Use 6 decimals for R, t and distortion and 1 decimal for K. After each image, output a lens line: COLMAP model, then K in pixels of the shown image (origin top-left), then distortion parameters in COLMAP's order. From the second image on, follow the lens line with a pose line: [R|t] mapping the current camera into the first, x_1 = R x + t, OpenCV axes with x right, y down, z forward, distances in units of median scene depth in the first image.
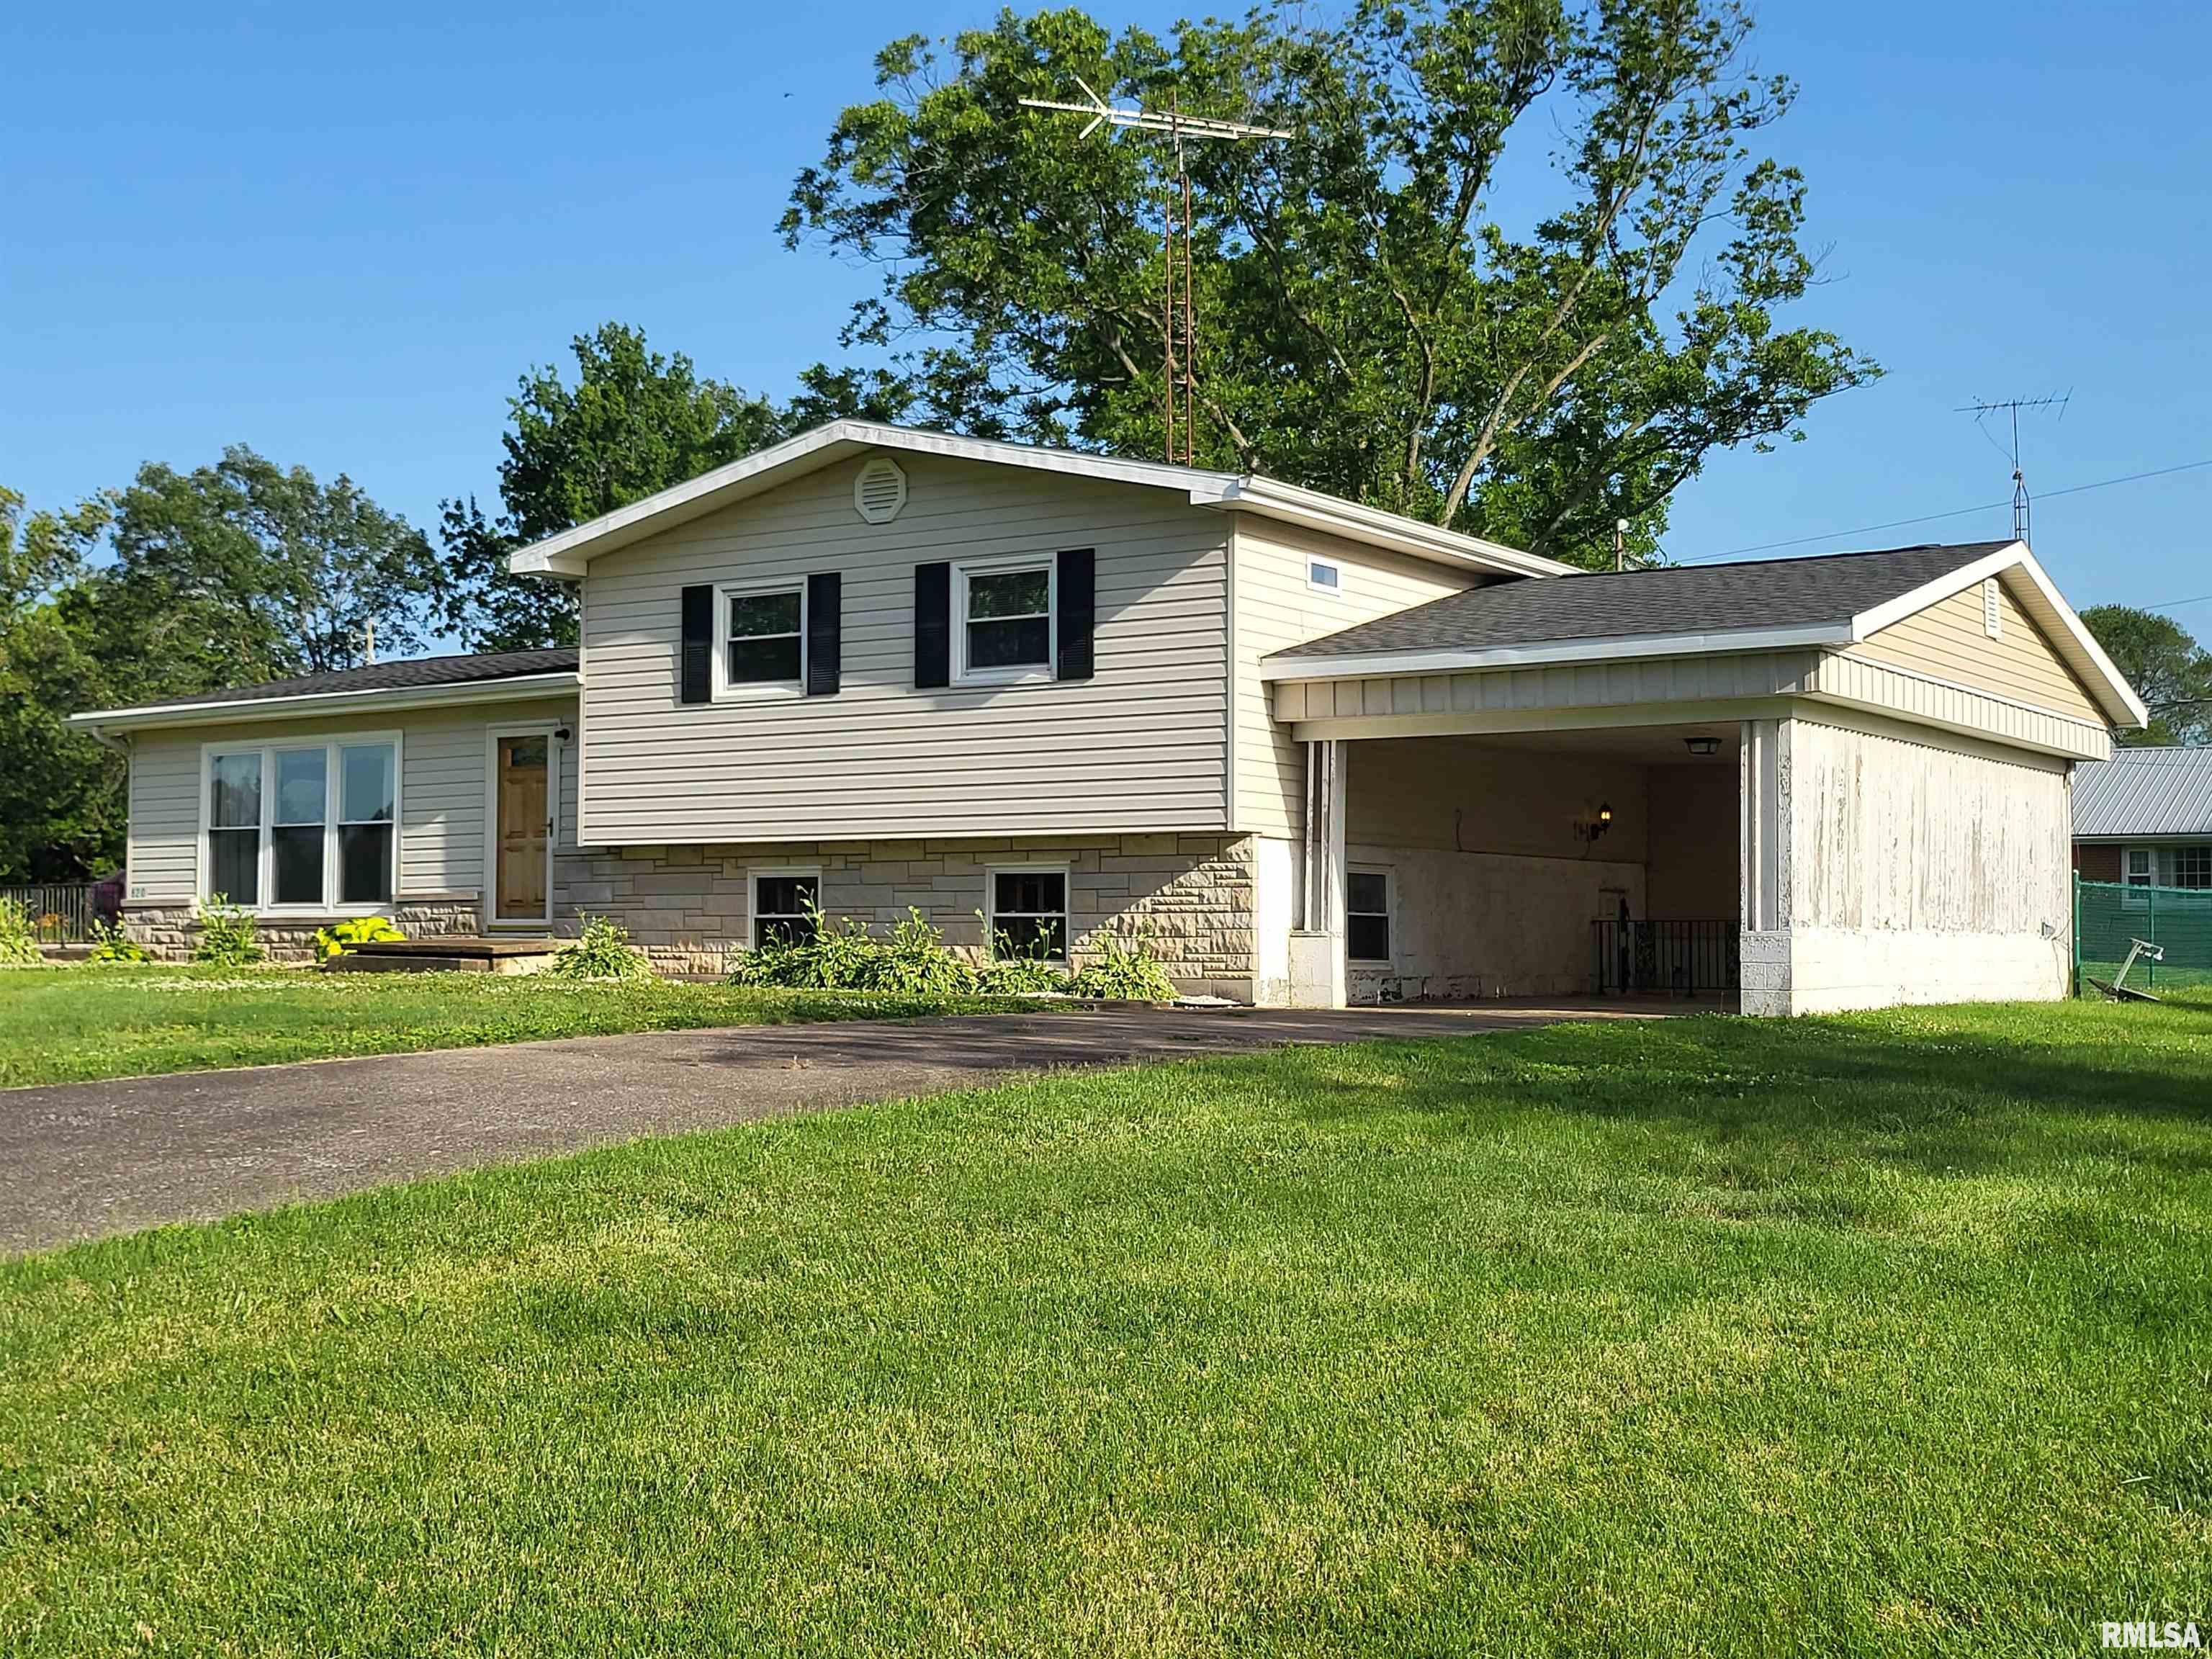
lens RADIAL K [[2504.6, 0, 1106.0], [0, 2504.6, 829.5], [0, 0, 1]] dist [0.080174, -0.009815]
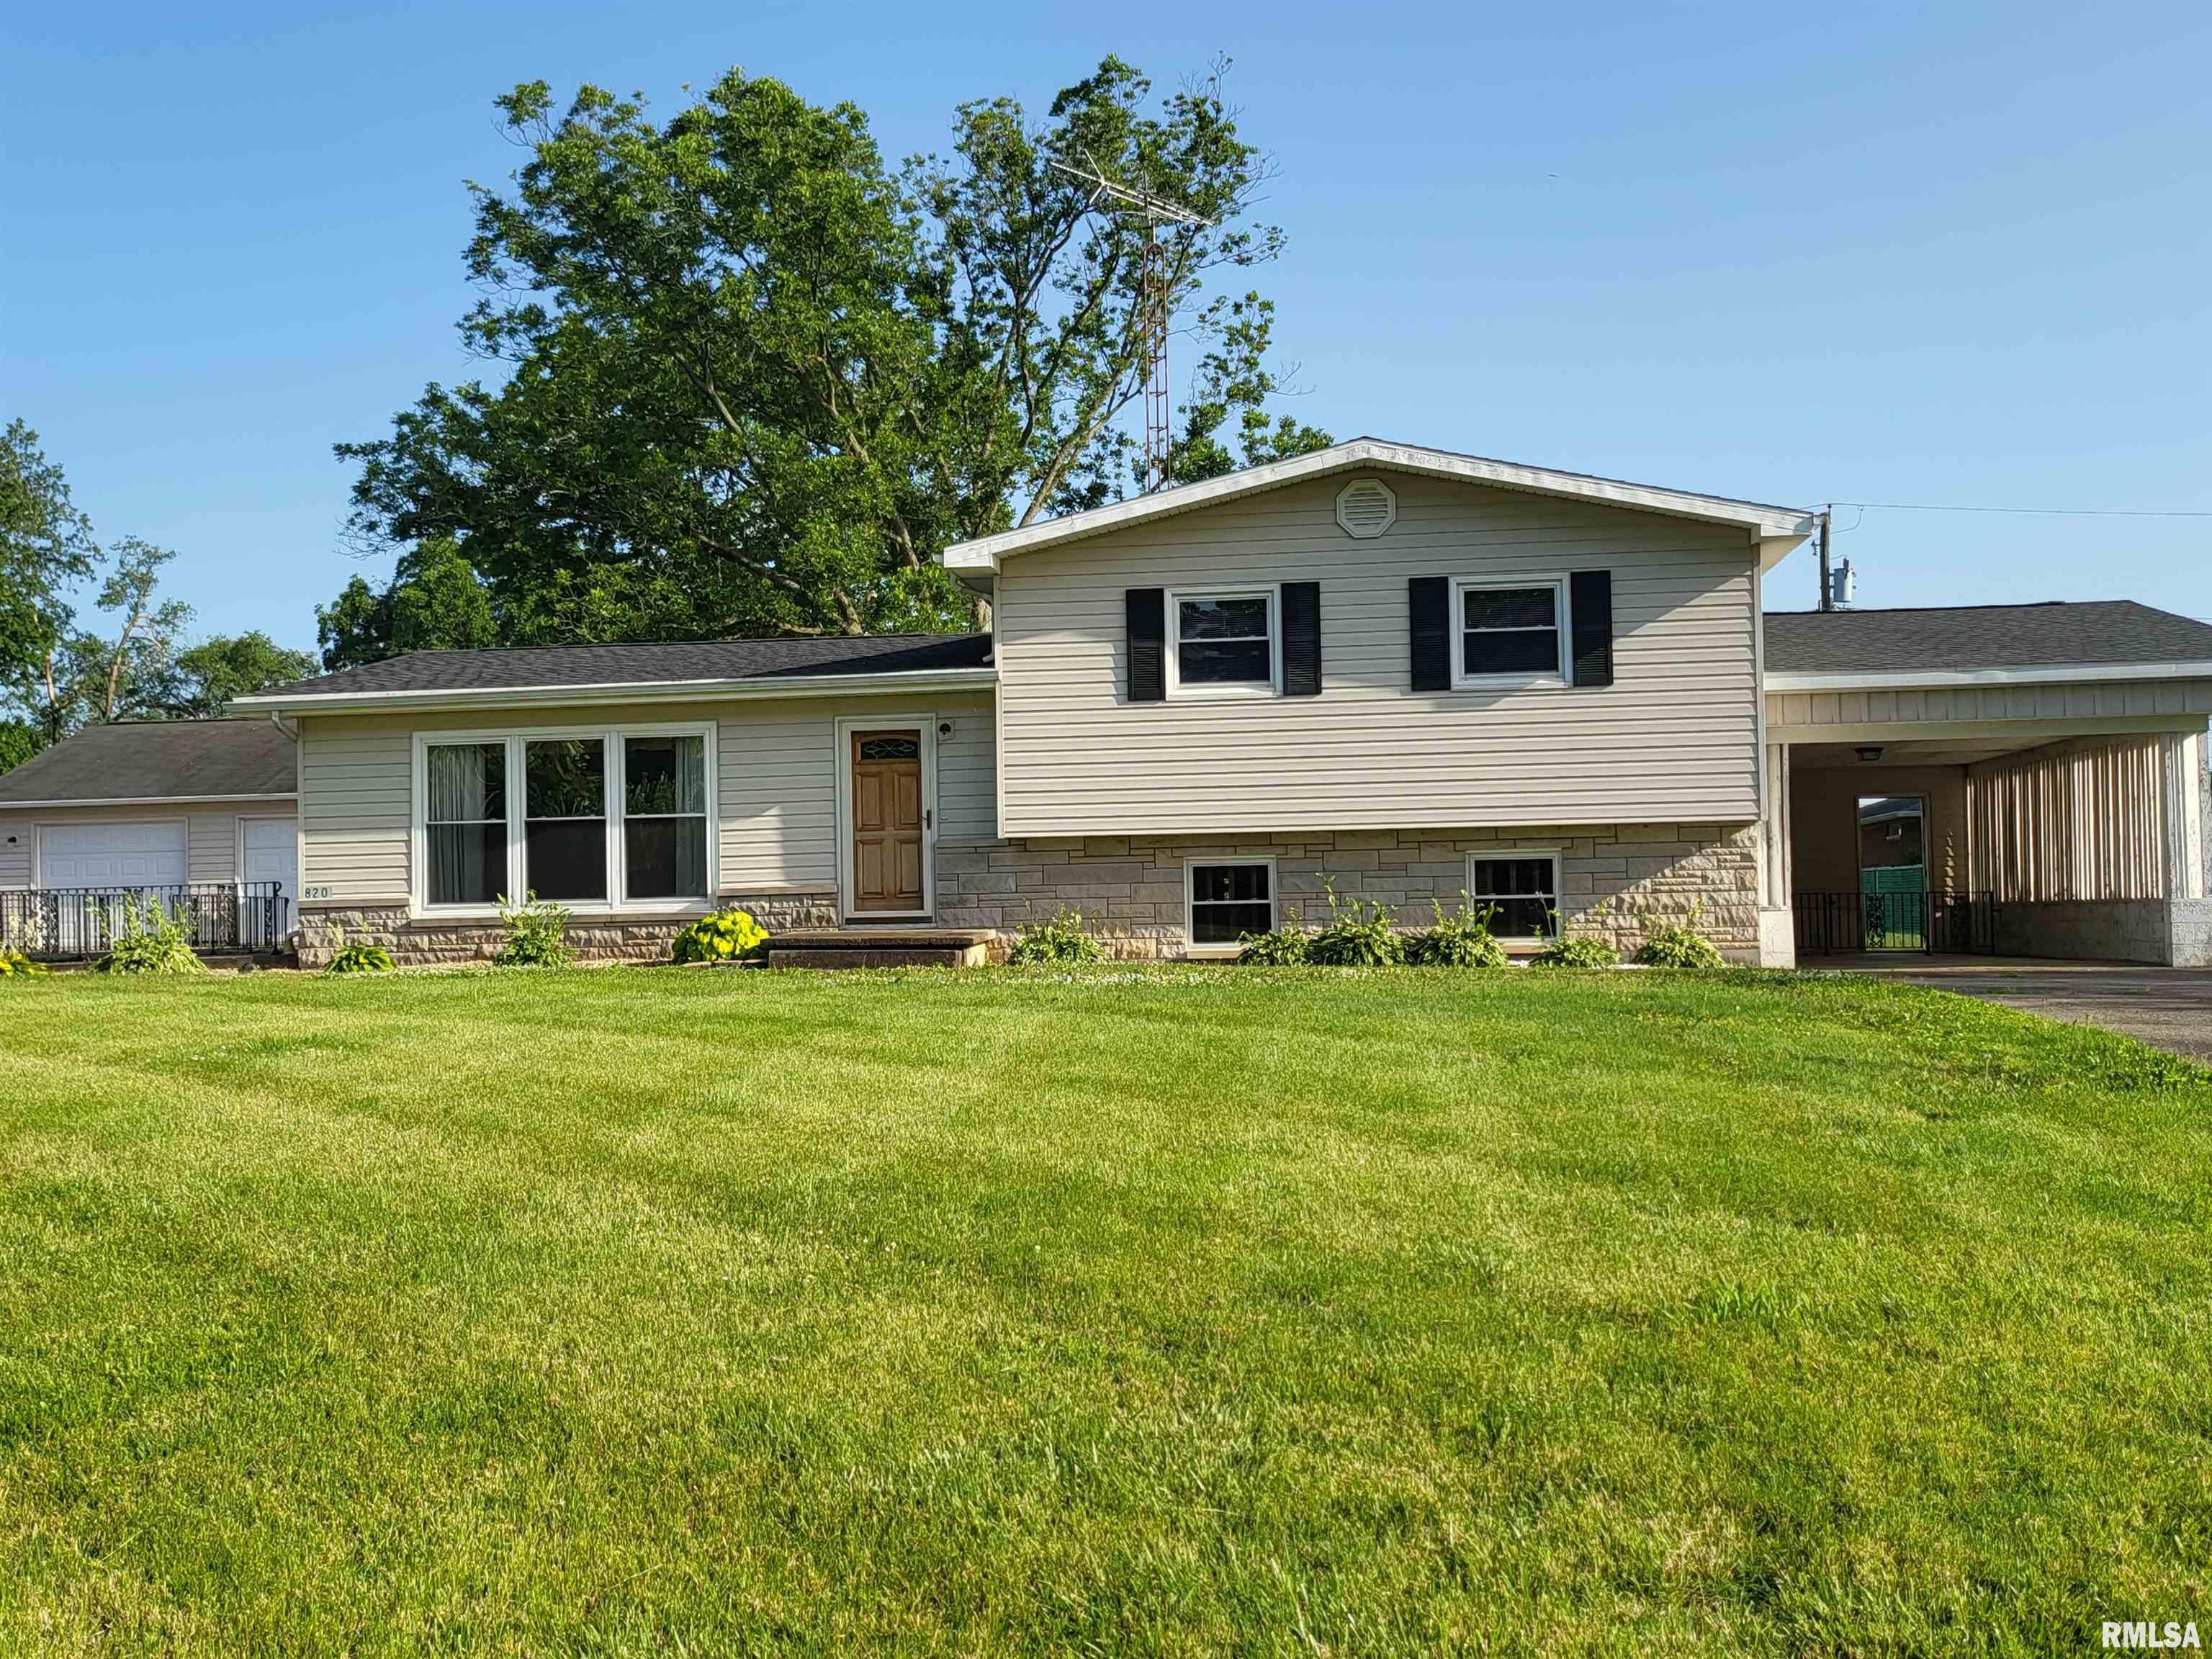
lens RADIAL K [[2062.3, 0, 1103.7], [0, 2062.3, 871.5], [0, 0, 1]] dist [0.077821, 0.000127]
pose [[0.897458, -0.005778, 0.441063, -0.582177], [0.001718, 0.999952, 0.009603, 0.013180], [-0.441097, -0.007861, 0.897425, 0.243763]]
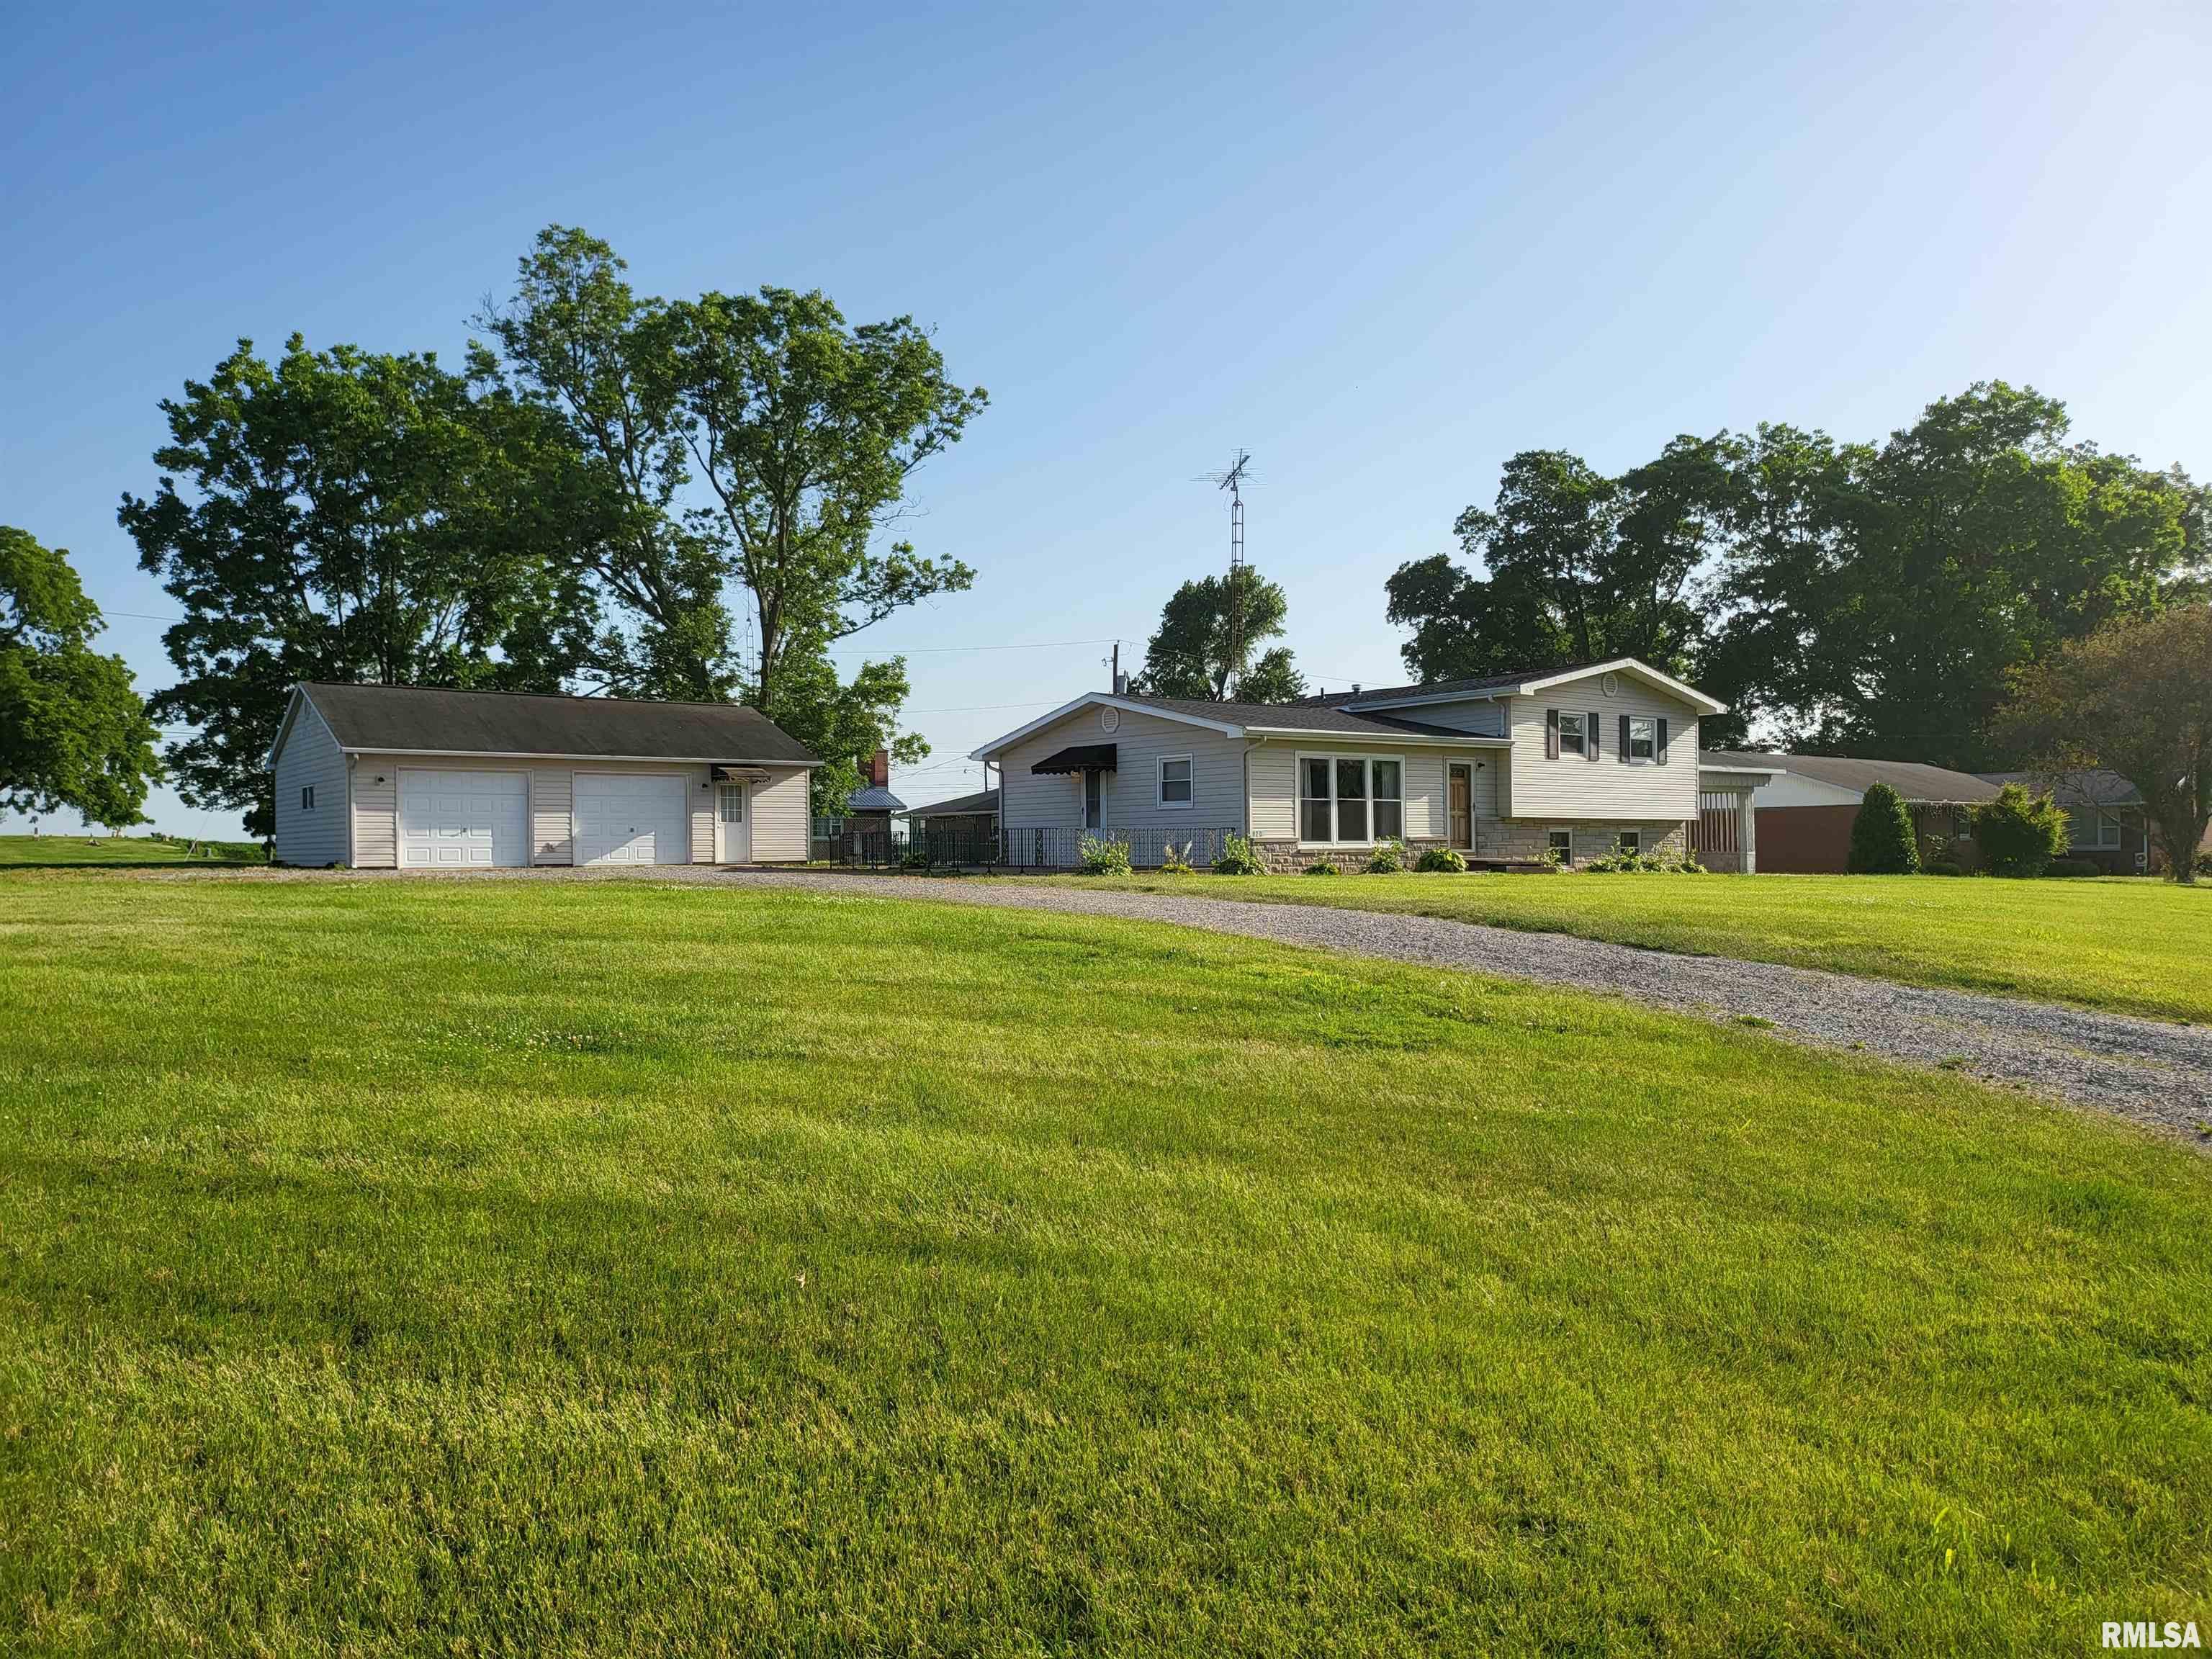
lens RADIAL K [[1545.0, 0, 1097.0], [0, 1545.0, 851.8], [0, 0, 1]] dist [0.068284, -0.078029]
pose [[0.318276, 0.003928, 0.947990, -1.772783], [-0.025368, 0.999669, 0.004375, 0.044663], [-0.947659, -0.025441, 0.318270, 0.976893]]
